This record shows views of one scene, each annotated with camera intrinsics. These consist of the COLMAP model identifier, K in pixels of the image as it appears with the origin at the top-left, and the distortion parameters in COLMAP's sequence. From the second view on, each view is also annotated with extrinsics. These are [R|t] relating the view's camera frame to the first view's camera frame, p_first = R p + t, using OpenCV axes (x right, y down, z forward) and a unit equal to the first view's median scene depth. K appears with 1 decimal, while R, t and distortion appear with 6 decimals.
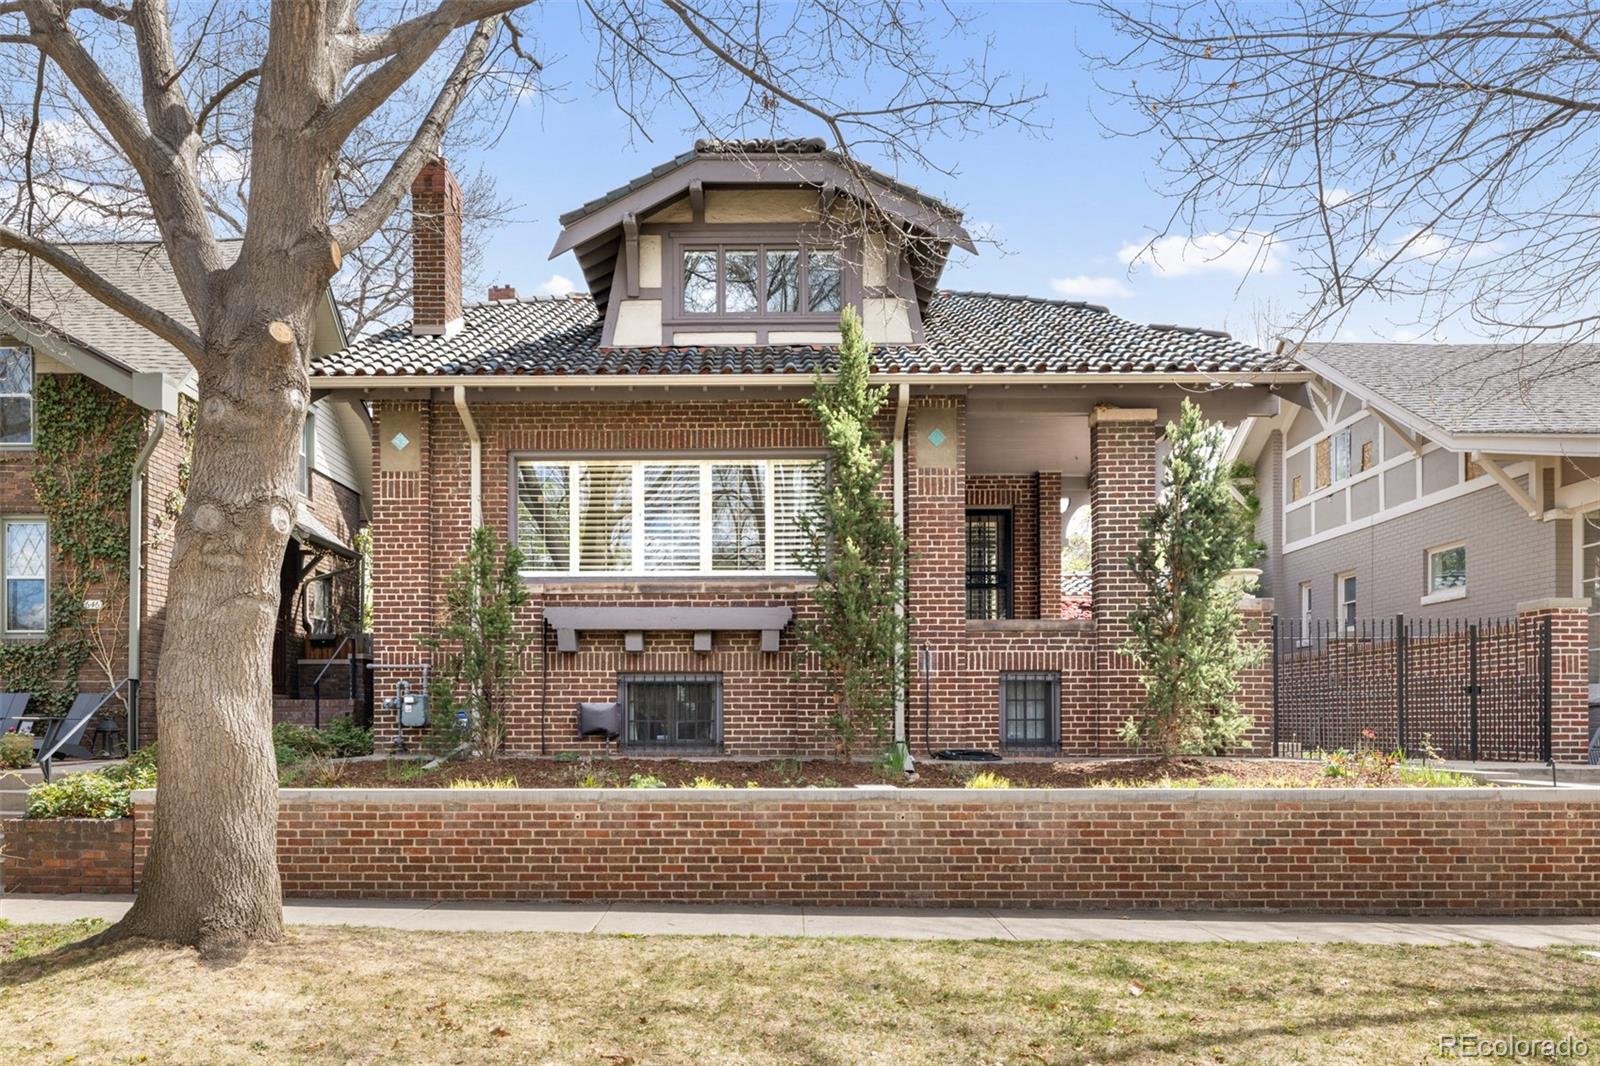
lens RADIAL K [[1077.2, 0, 800.0], [0, 1077.2, 533.0], [0, 0, 1]] dist [-0.000627, 0.002034]
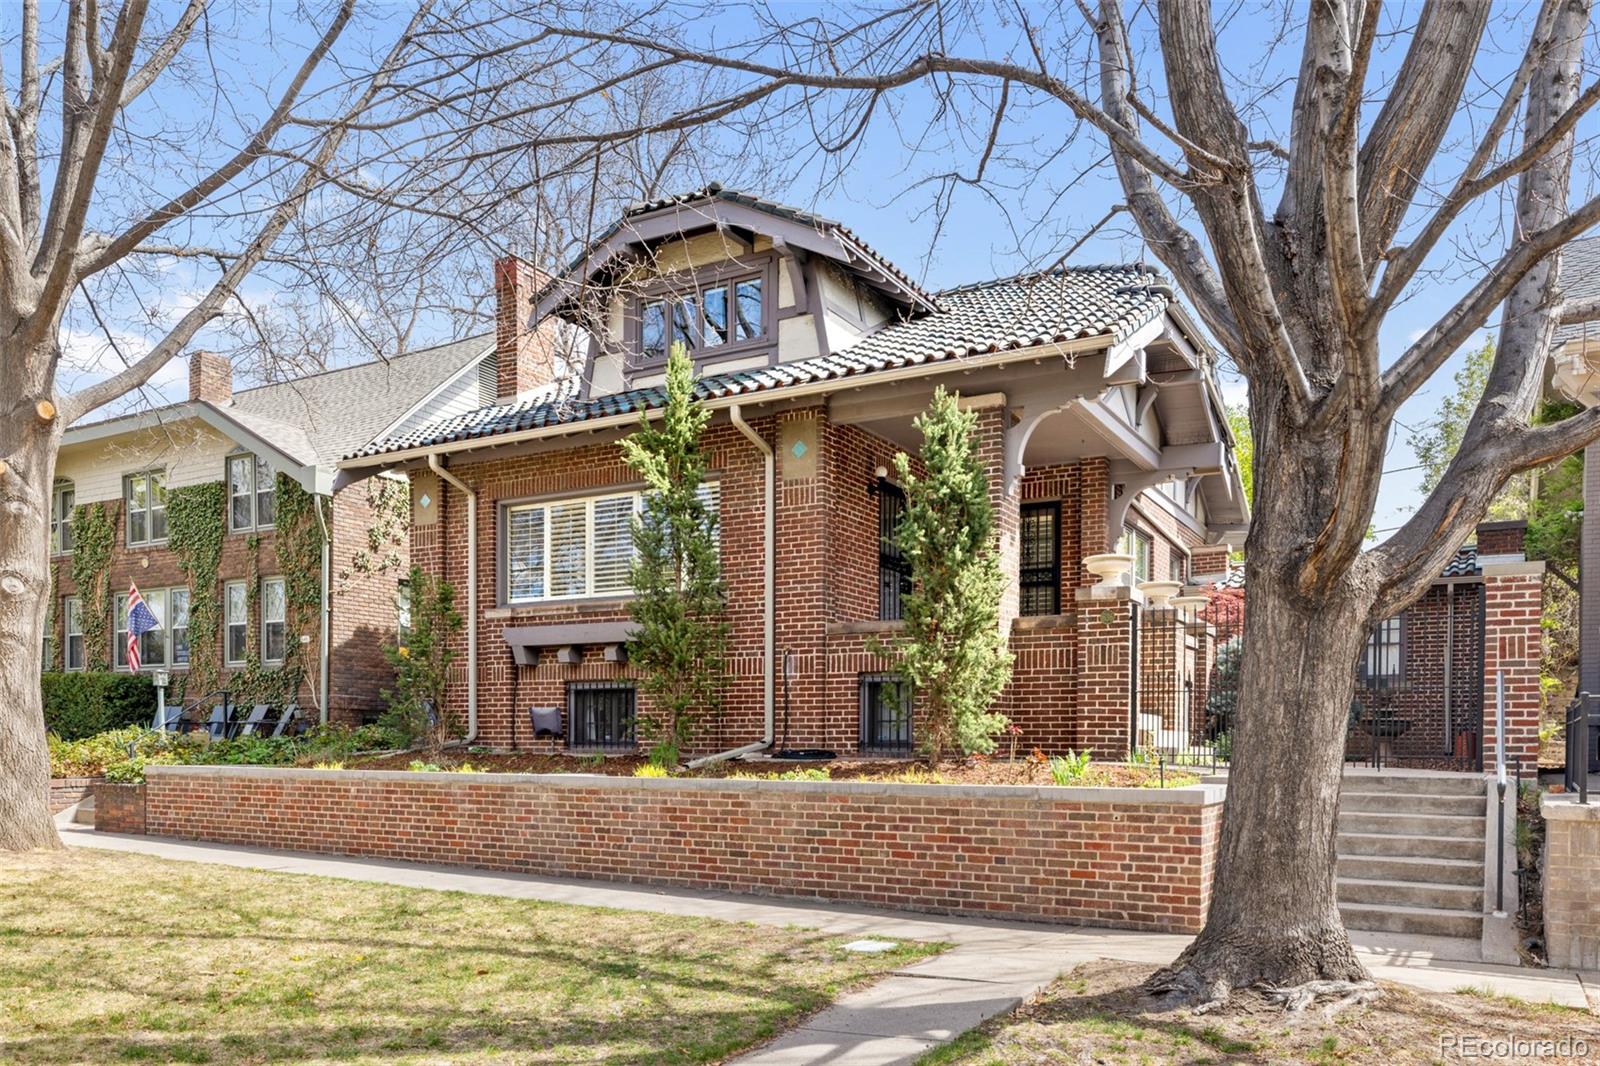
lens RADIAL K [[1134.3, 0, 800.3], [0, 1134.3, 549.5], [0, 0, 1]] dist [-0.001547, -0.000718]
pose [[0.881483, -0.073163, -0.466513, 0.654862], [0.076178, 0.997017, -0.012422, 0.022008], [0.466030, -0.024589, 0.884427, 0.034685]]
